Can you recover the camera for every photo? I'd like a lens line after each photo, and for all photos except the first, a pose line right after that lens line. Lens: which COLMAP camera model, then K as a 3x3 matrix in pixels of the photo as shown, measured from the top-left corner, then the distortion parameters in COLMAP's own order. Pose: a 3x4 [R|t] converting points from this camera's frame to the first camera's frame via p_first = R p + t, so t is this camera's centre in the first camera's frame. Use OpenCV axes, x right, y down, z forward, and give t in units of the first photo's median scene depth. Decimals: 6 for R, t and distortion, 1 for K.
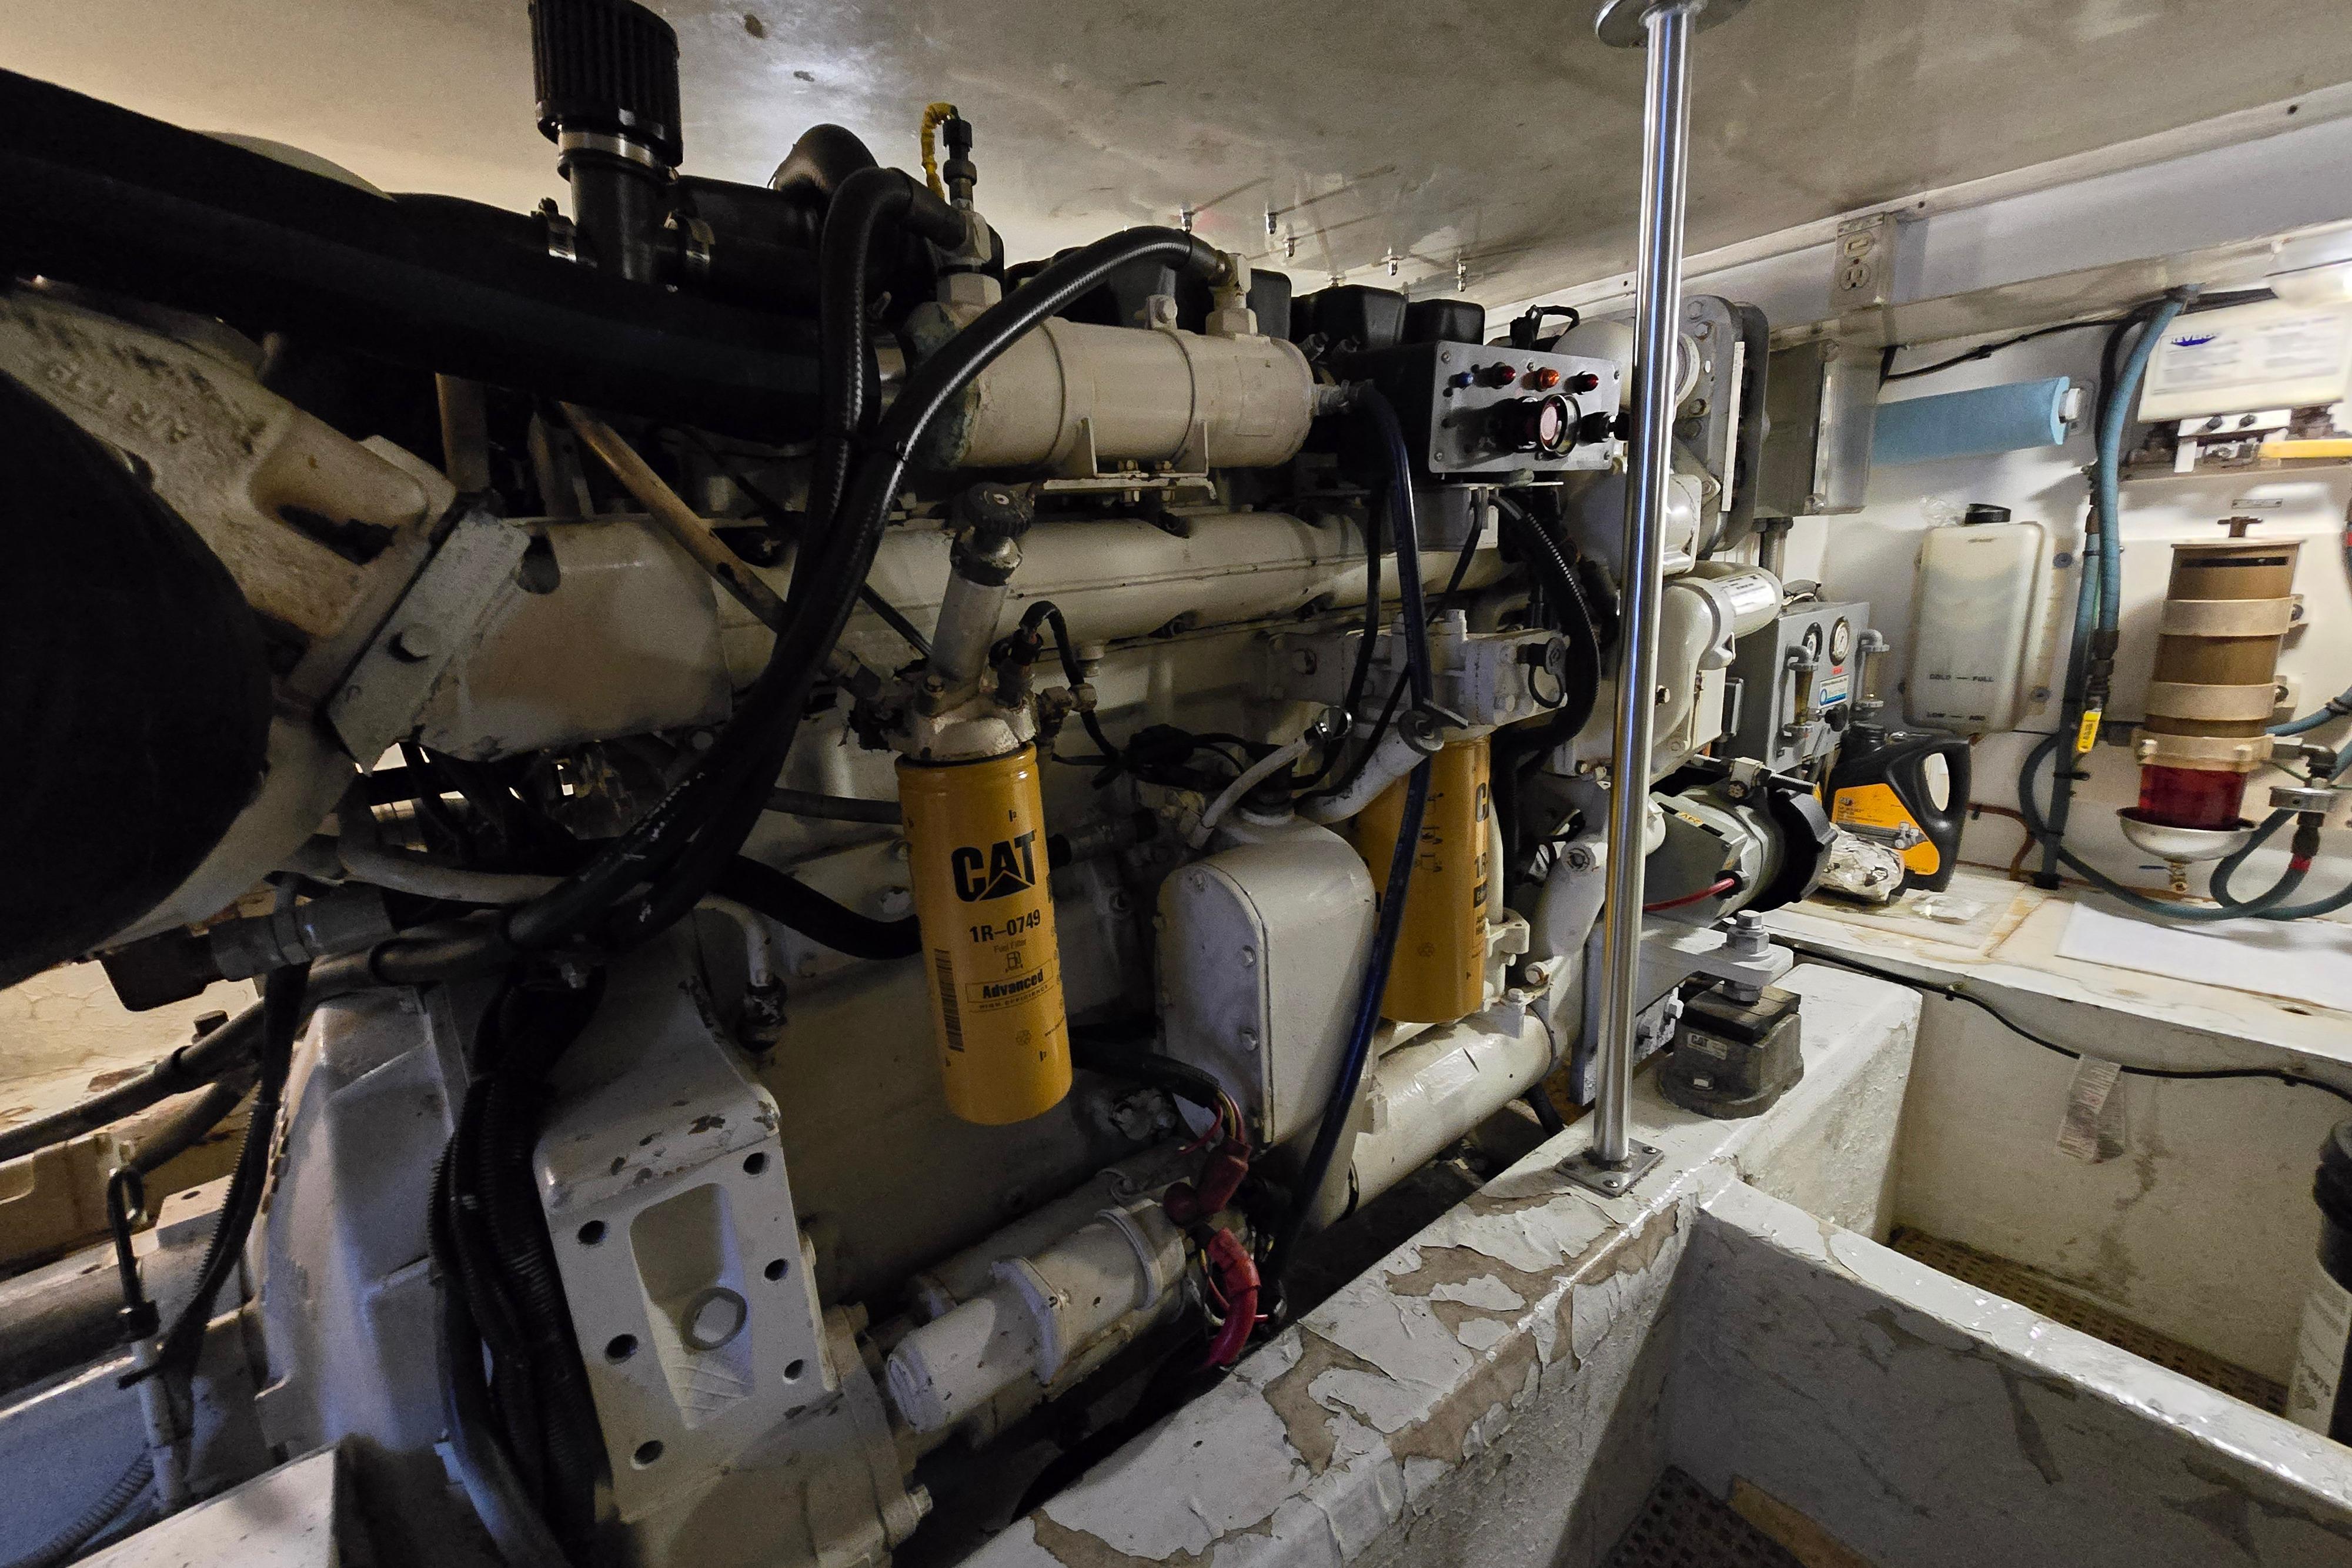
lens RADIAL K [[981.1, 0, 1164.7], [0, 981.1, 781.9], [0, 0, 1]] dist [-0.017462, 0.009370]
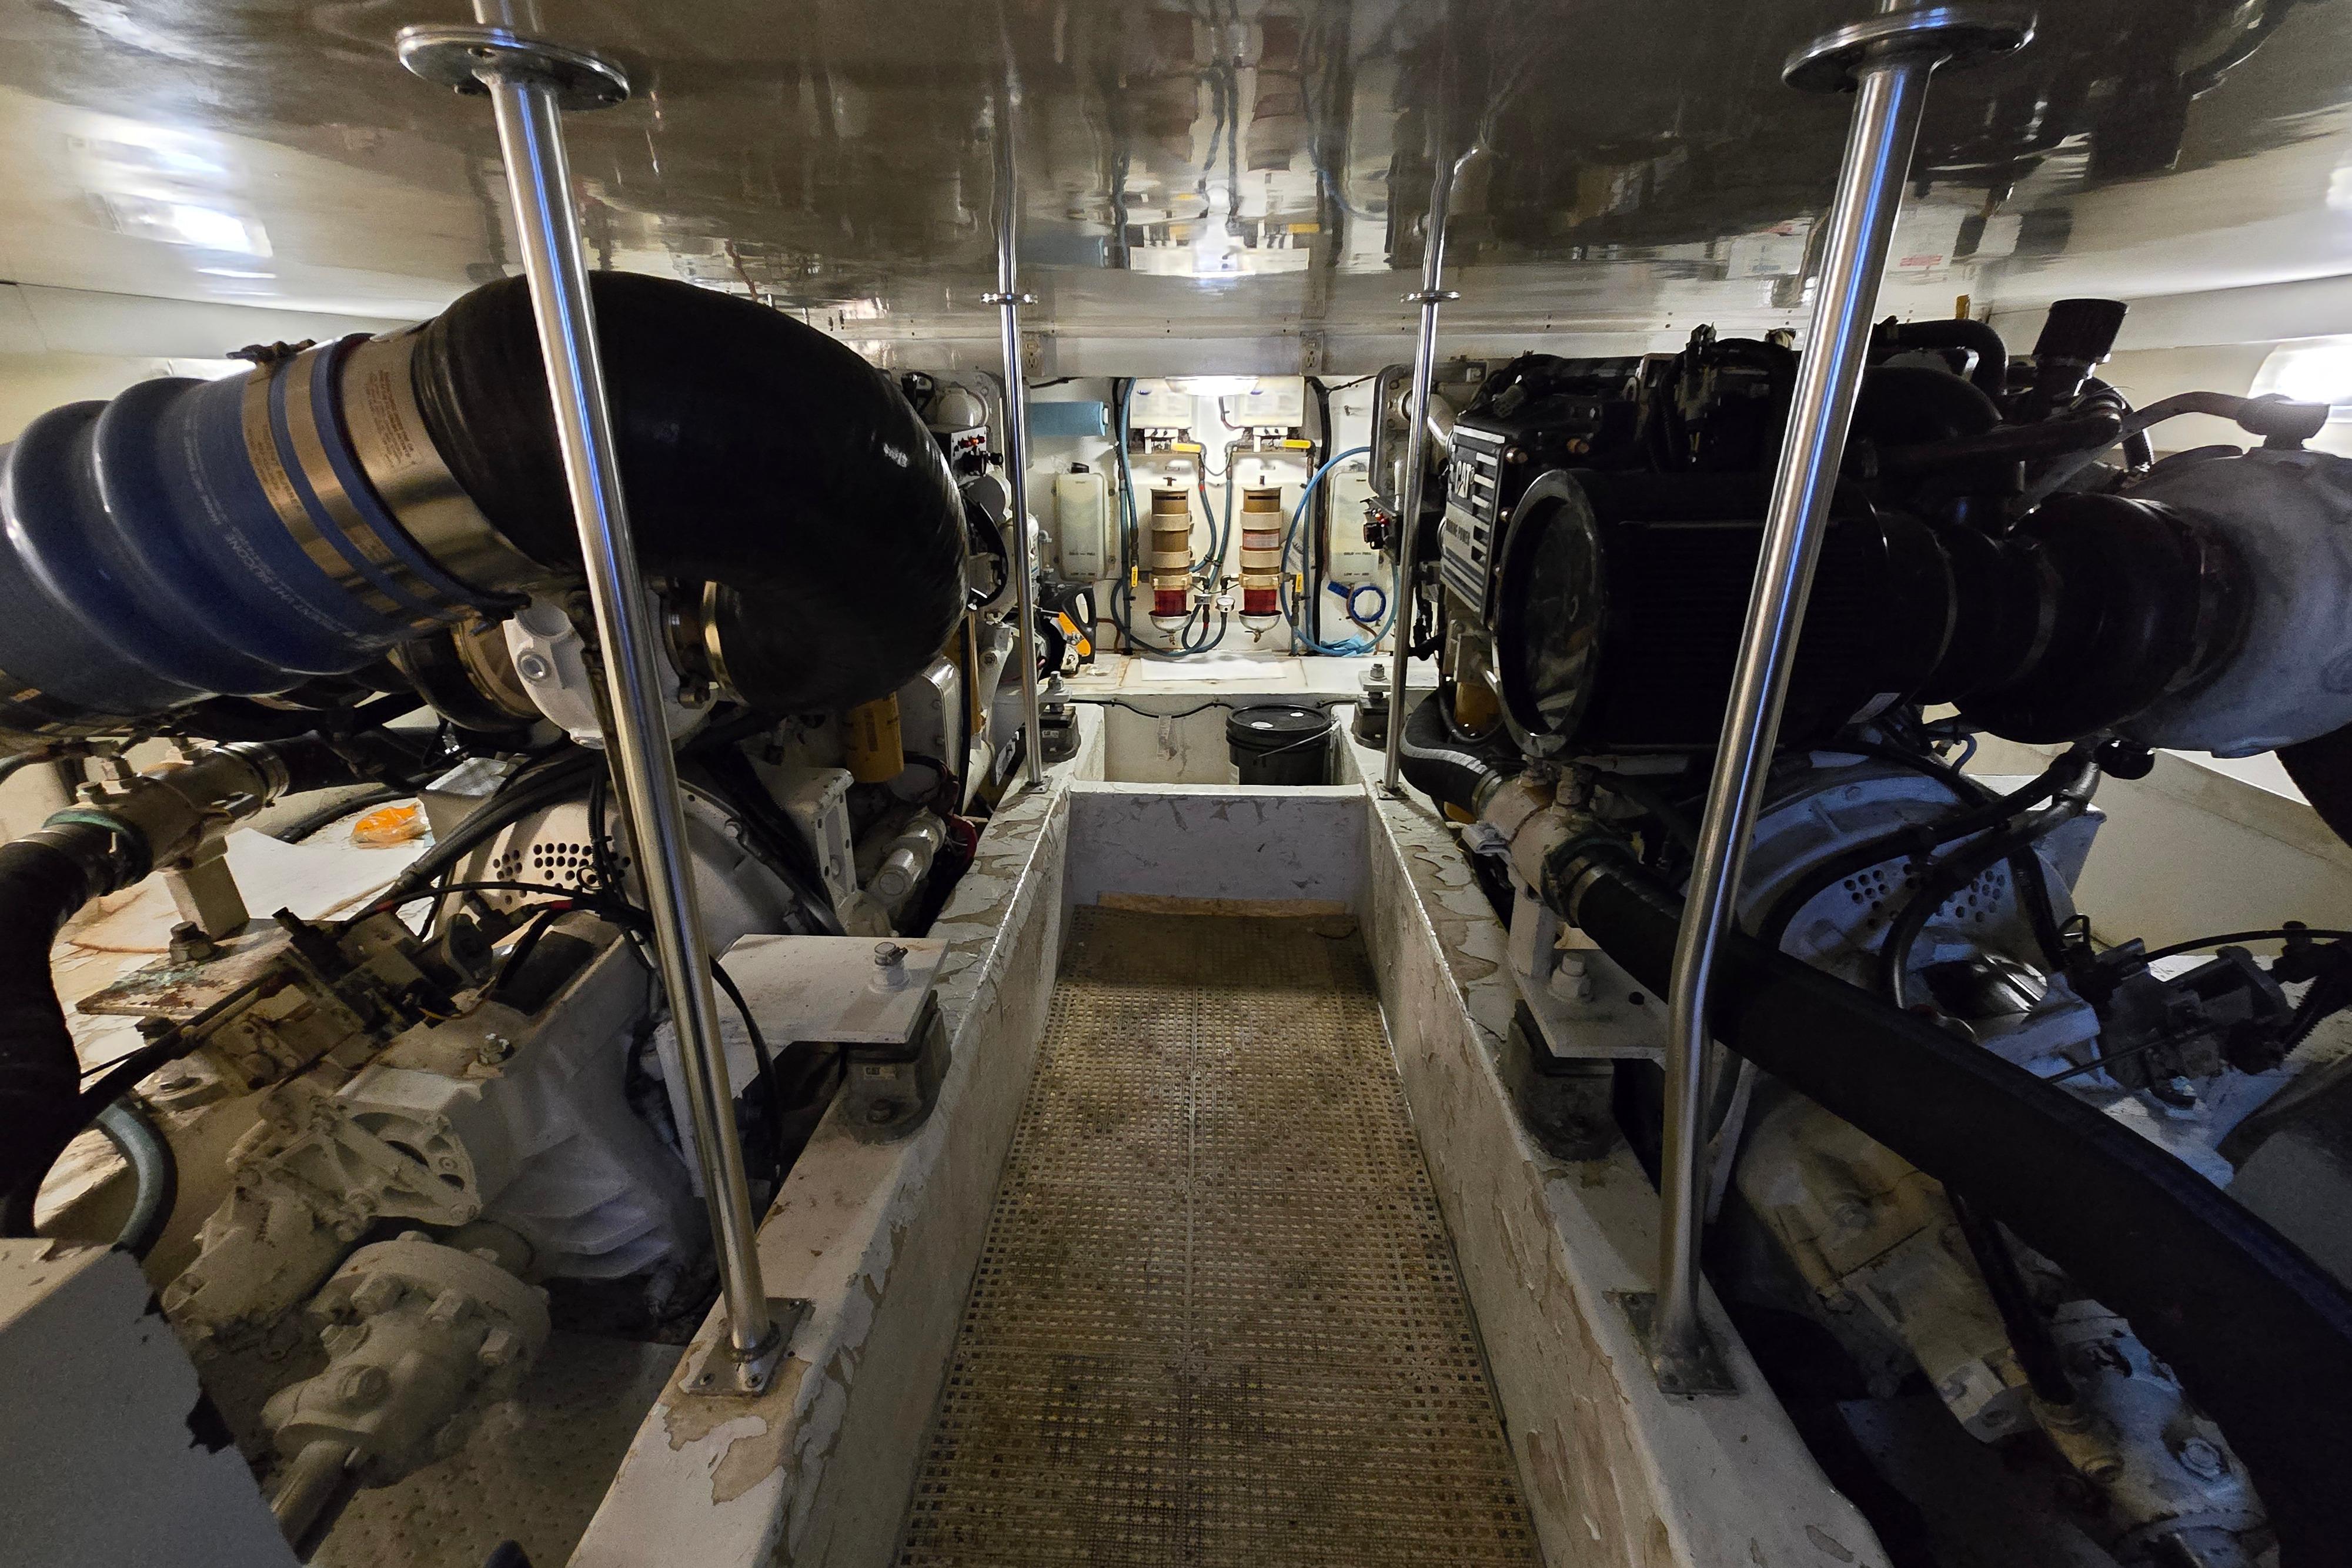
lens RADIAL K [[981.1, 0, 1164.7], [0, 981.1, 781.9], [0, 0, 1]] dist [-0.017462, 0.009370]
pose [[0.661705, -0.227508, 0.714413, -0.670343], [0.137680, 0.973519, 0.182499, 0.002639], [-0.737015, -0.022400, 0.675506, -0.529860]]
